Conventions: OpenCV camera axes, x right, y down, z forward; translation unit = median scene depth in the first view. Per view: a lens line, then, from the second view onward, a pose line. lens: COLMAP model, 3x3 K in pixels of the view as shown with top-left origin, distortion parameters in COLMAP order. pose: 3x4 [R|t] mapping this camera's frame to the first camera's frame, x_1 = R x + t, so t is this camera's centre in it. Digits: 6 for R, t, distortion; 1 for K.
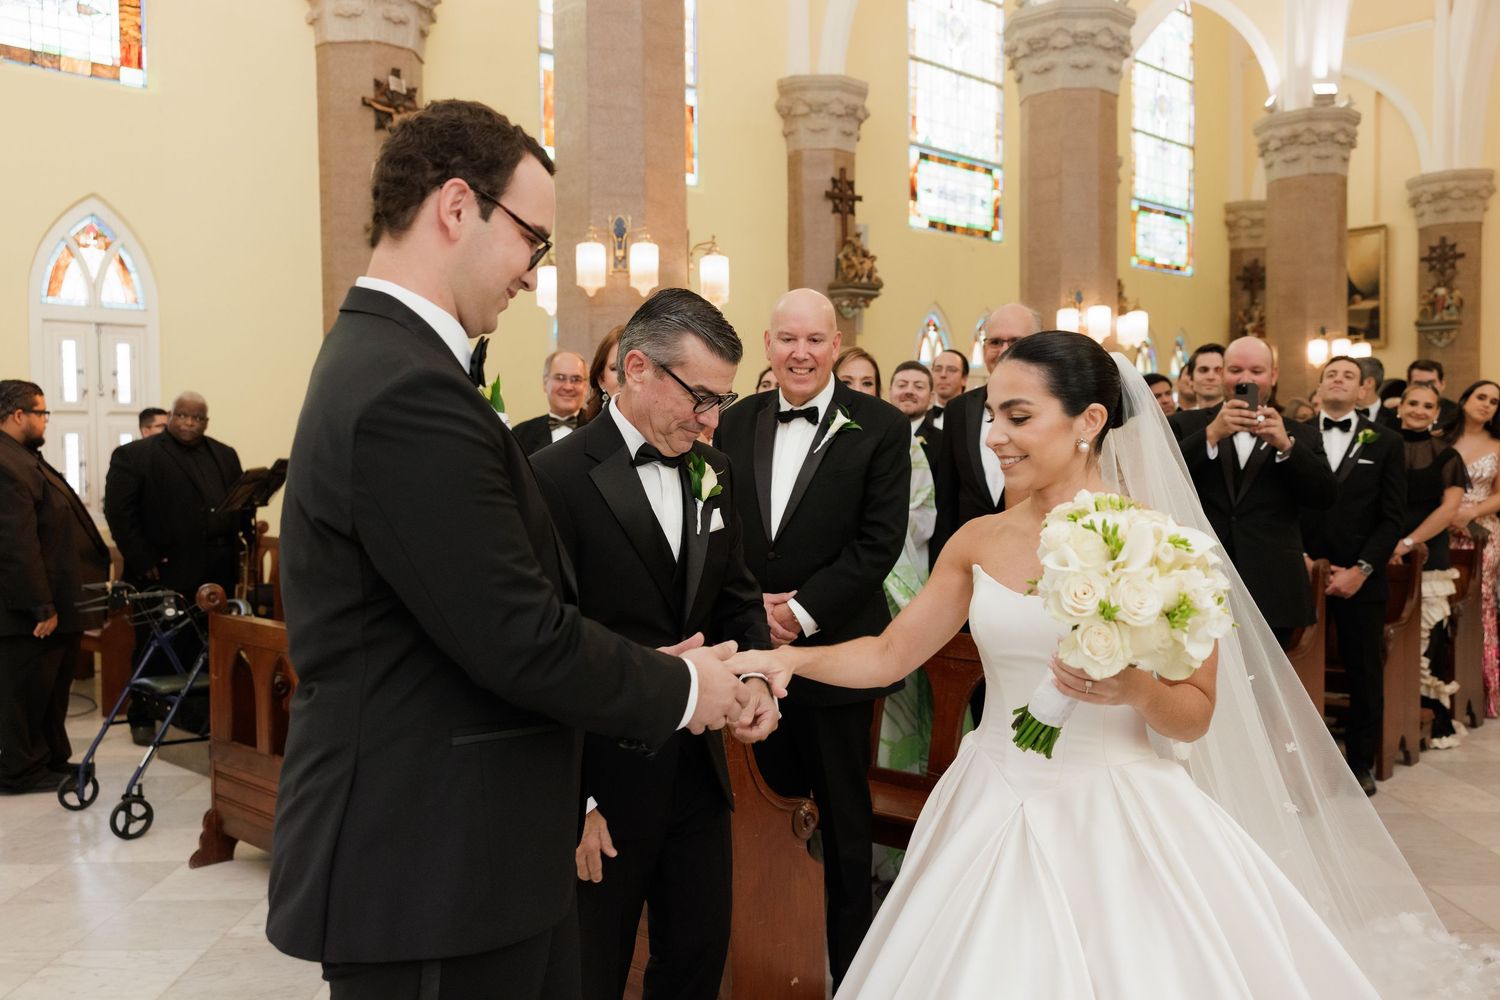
lens RADIAL K [[1345.4, 0, 735.7], [0, 1345.4, 495.6], [0, 0, 1]] dist [0.003387, 0.031106]
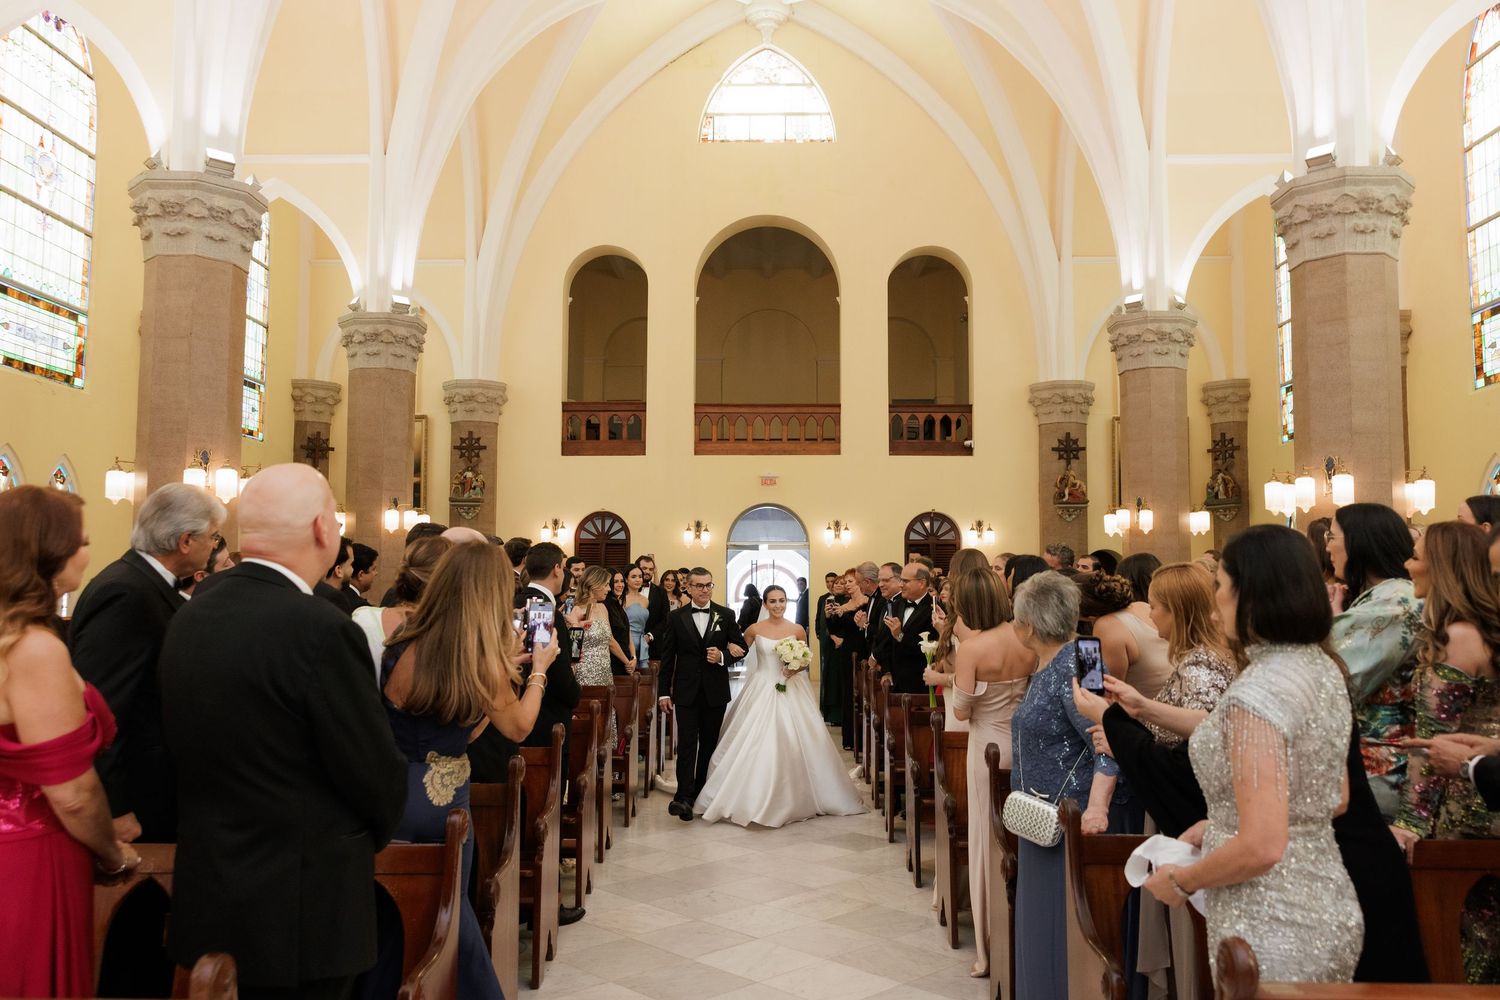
lens RADIAL K [[1182.4, 0, 759.3], [0, 1182.4, 497.3], [0, 0, 1]] dist [0.002690, 0.011251]
pose [[0.709831, 0.066555, 0.701221, -0.064020], [0.012438, 0.994186, -0.106953, -0.014606], [-0.704263, 0.084640, 0.704876, 0.065626]]
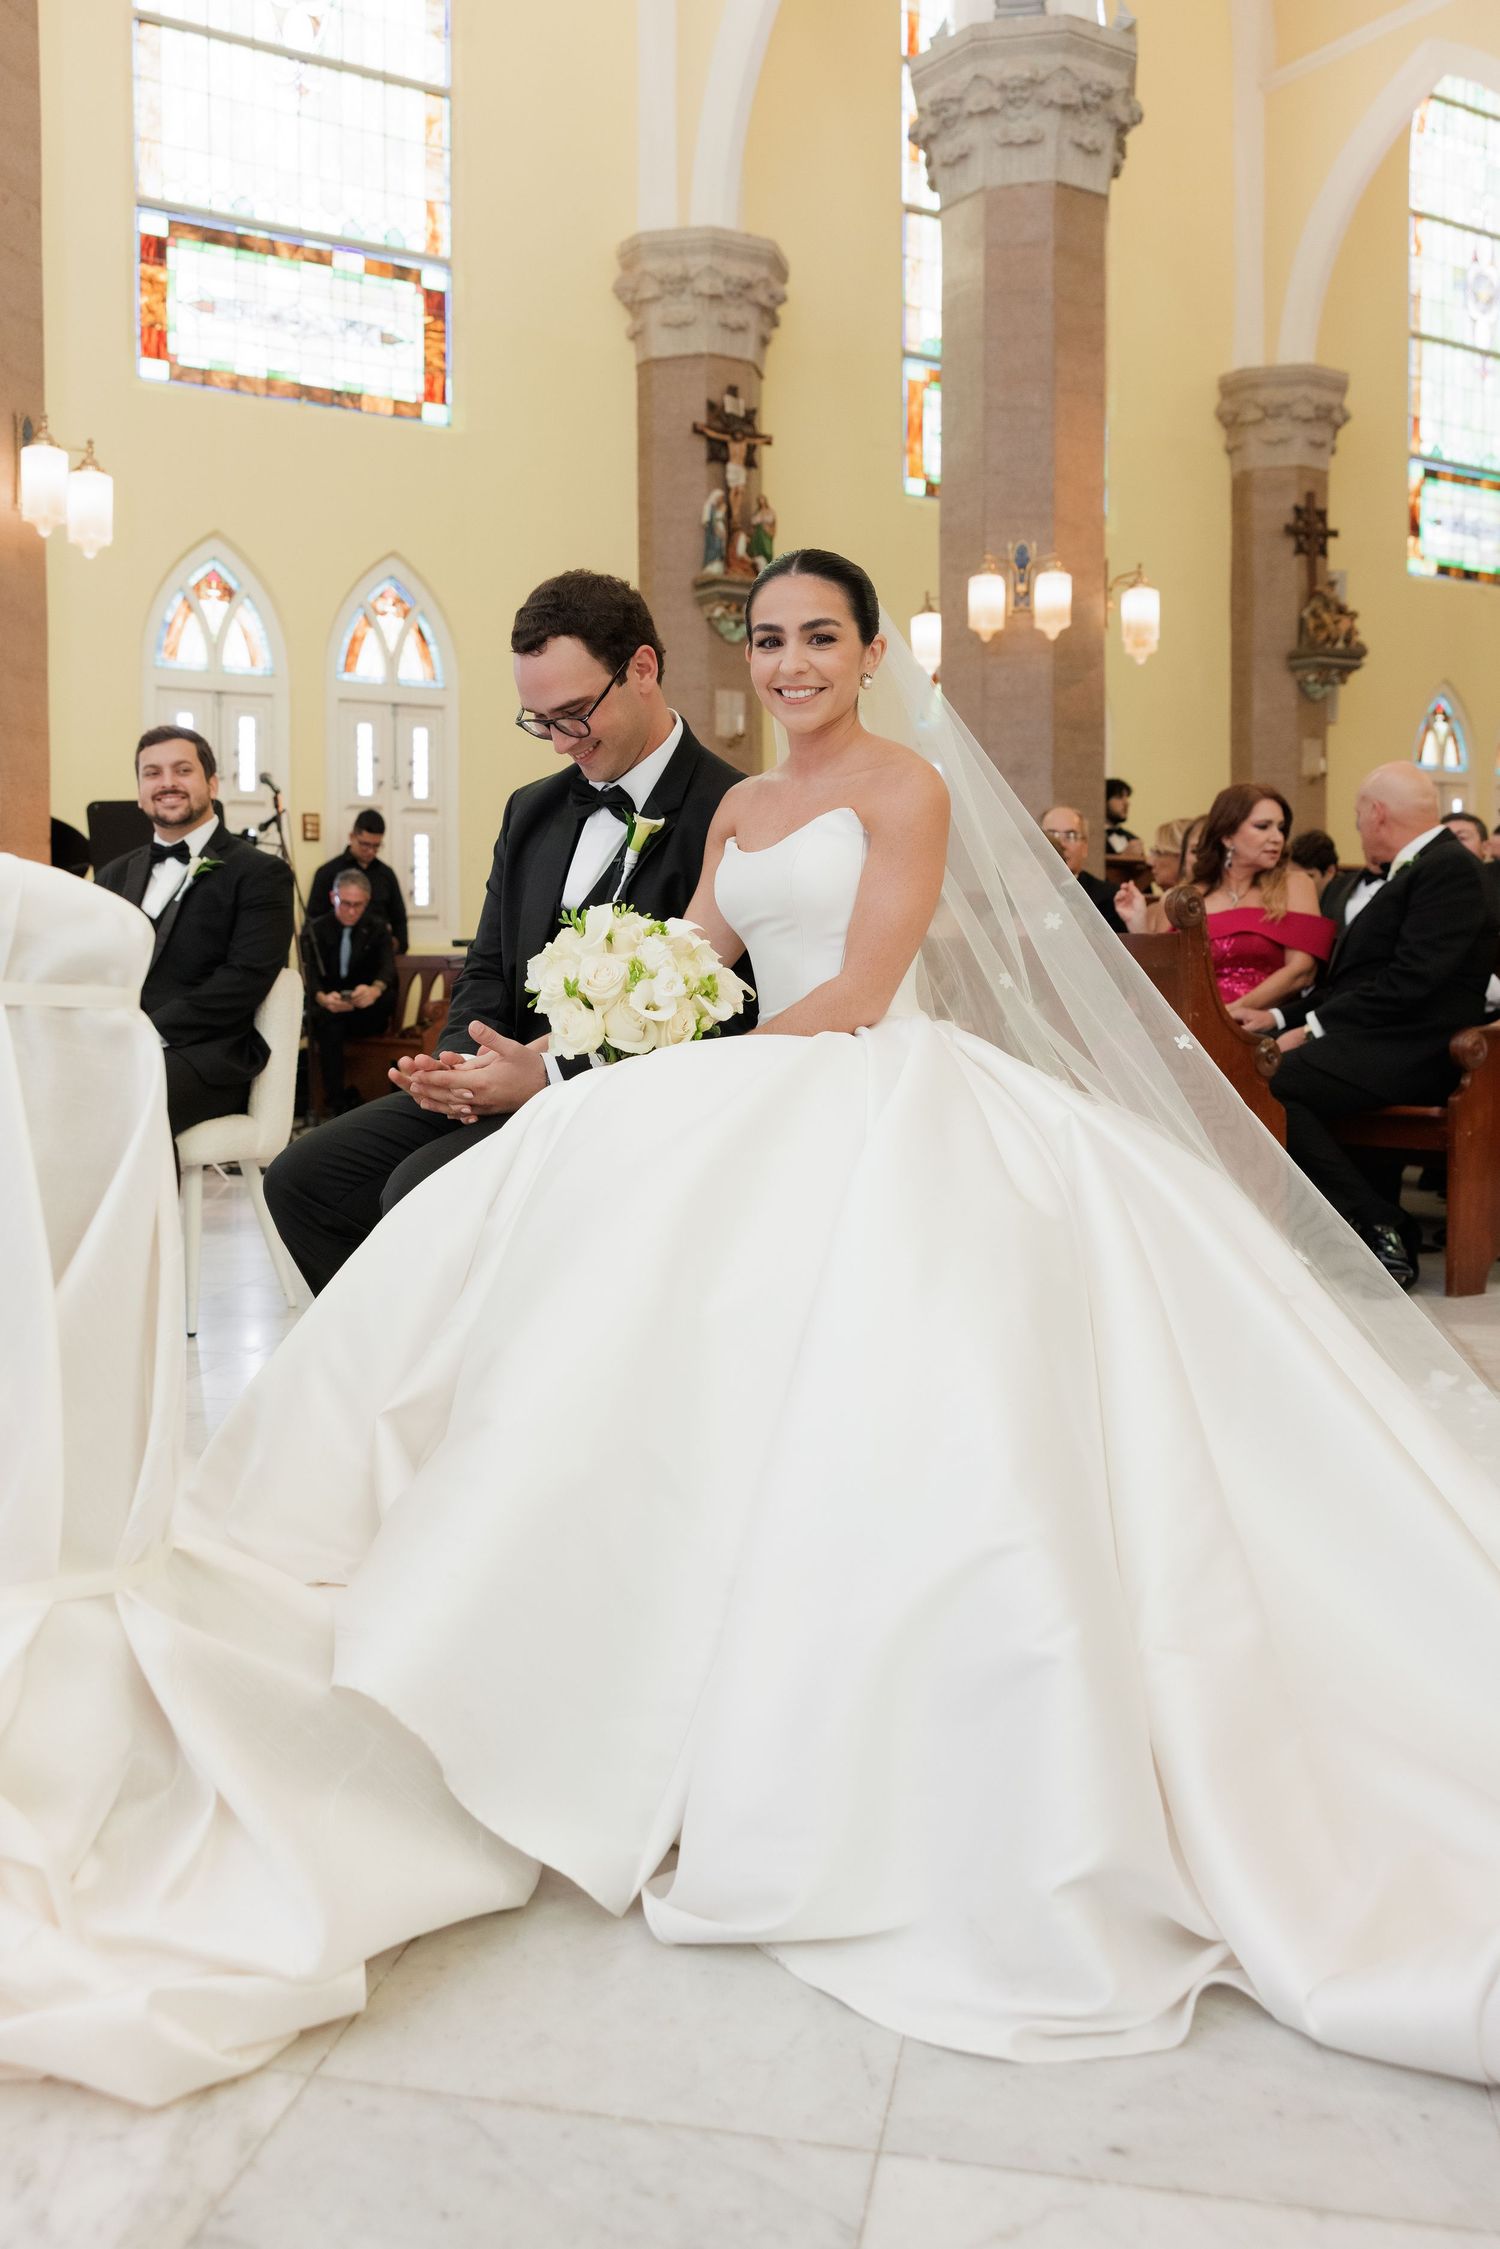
lens RADIAL K [[2017.2, 0, 668.4], [0, 2017.2, 1030.9], [0, 0, 1]] dist [0.003387, 0.031106]
pose [[0.974503, 0.010021, -0.224150, -0.010995], [-0.011400, 0.999923, -0.004860, 0.057809], [0.224084, 0.007291, 0.974542, -0.141088]]
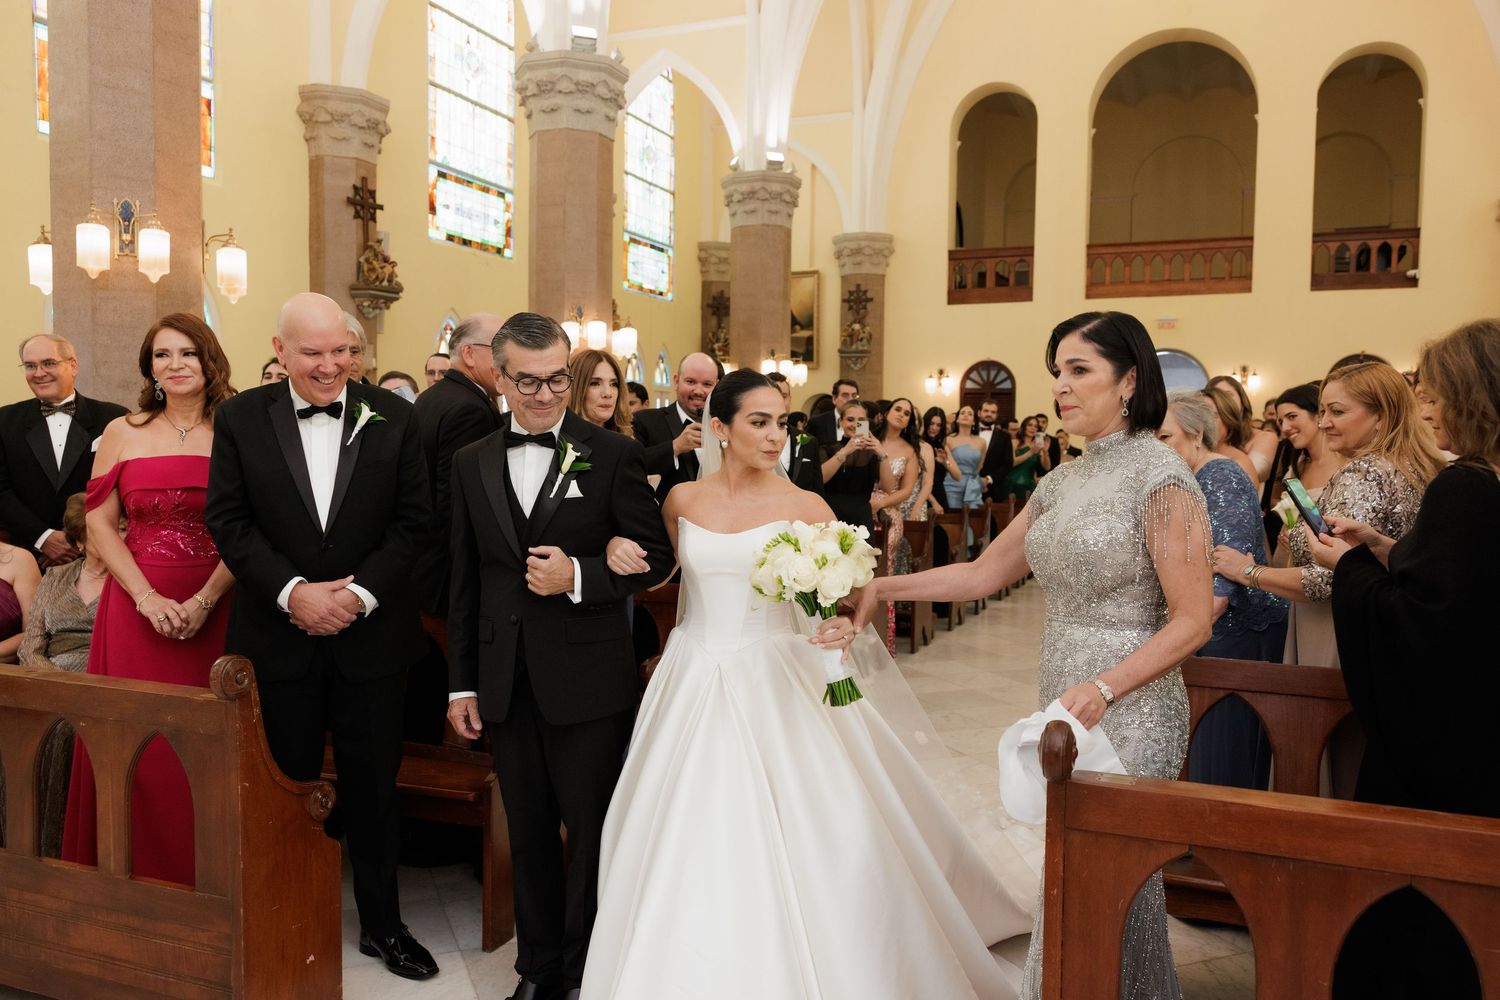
lens RADIAL K [[1182.4, 0, 757.3], [0, 1182.4, 497.4], [0, 0, 1]] dist [0.002690, 0.011251]
pose [[0.920765, 0.003655, 0.390100, 0.001057], [-0.008298, 0.999913, 0.010217, -0.000800], [-0.390029, -0.012644, 0.920716, 0.008154]]
